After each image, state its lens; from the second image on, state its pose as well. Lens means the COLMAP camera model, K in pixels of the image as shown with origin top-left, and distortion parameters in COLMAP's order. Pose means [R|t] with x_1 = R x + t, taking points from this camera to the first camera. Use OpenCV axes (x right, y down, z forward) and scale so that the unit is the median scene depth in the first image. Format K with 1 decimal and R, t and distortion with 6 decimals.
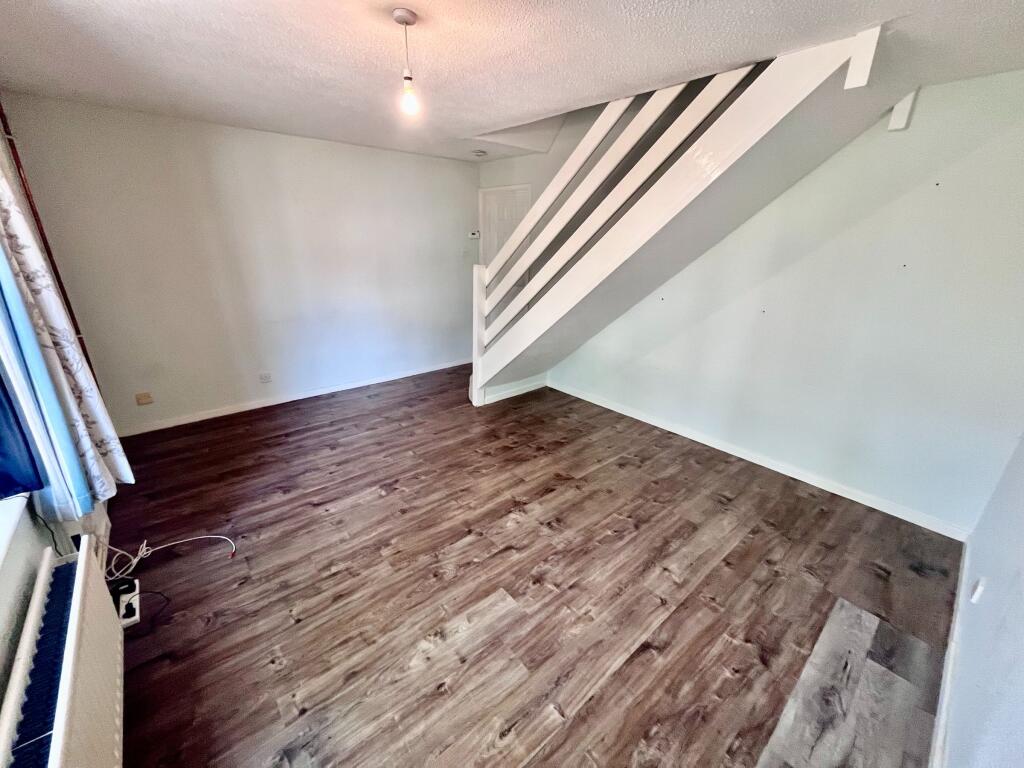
lens RADIAL K [[413.6, 0, 512.6], [0, 413.6, 382.3], [0, 0, 1]] dist [-0.009340, -0.000082]
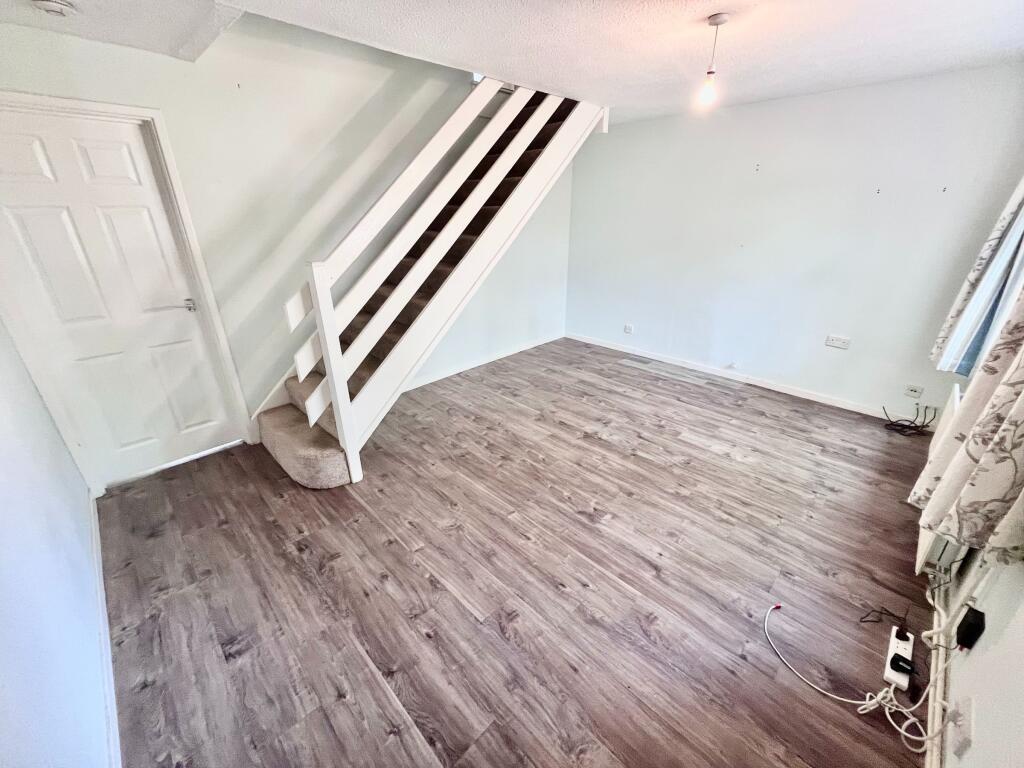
lens RADIAL K [[413.6, 0, 512.5], [0, 413.6, 384.2], [0, 0, 1]] dist [-0.009340, -0.000082]
pose [[-0.075353, -0.413749, 0.907267, -1.076927], [0.341034, 0.844294, 0.413356, -0.435440], [-0.937026, 0.340557, 0.077482, 1.141920]]
